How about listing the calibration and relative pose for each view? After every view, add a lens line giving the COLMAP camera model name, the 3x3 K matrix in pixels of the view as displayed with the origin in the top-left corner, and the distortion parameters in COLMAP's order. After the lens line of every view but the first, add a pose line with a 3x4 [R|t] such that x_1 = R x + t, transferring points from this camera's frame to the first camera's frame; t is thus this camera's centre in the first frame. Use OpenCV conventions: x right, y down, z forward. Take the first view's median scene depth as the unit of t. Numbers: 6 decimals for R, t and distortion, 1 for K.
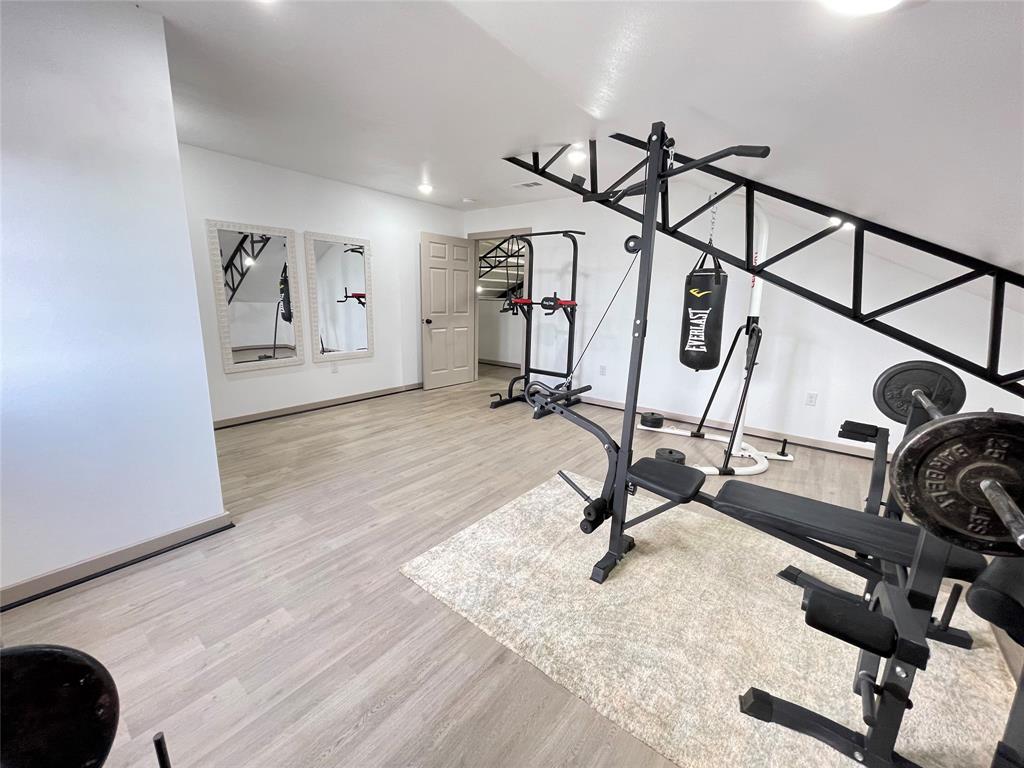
lens RADIAL K [[414.1, 0, 509.3], [0, 414.1, 382.7], [0, 0, 1]] dist [-0.004985, 0.001075]
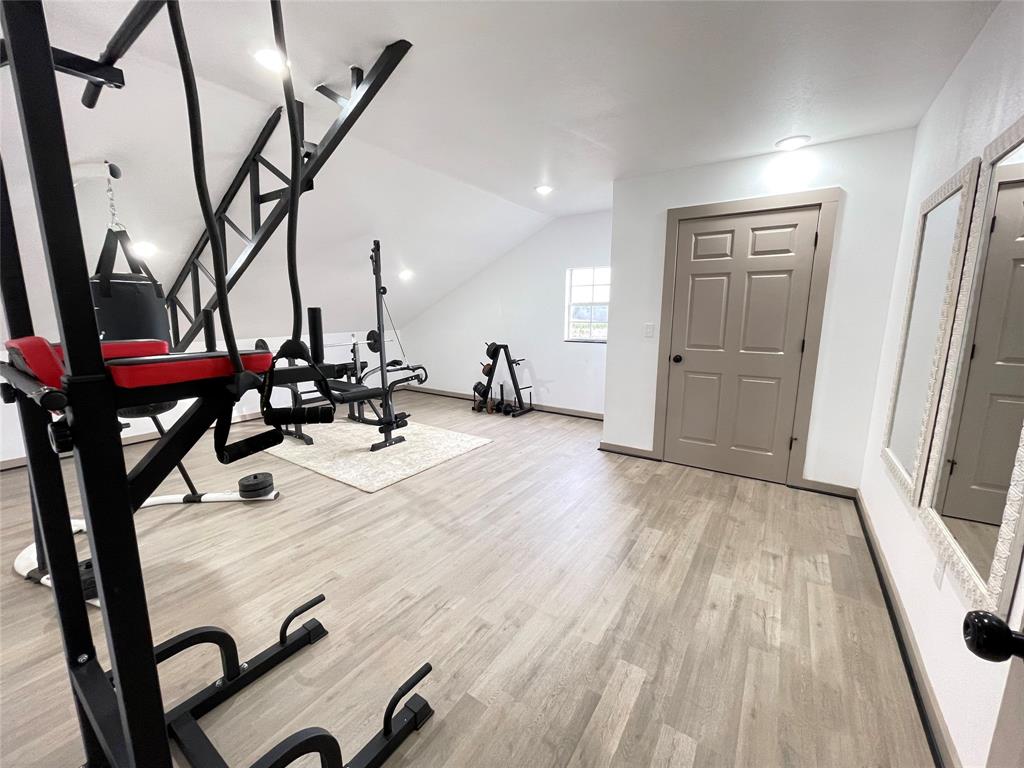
lens RADIAL K [[414.1, 0, 509.3], [0, 414.1, 382.7], [0, 0, 1]] dist [-0.004985, 0.001075]
pose [[-0.997342, -0.012759, -0.071731, -0.102800], [-0.038011, 0.931055, 0.362893, -0.346274], [0.062156, 0.364655, -0.929066, 1.593484]]
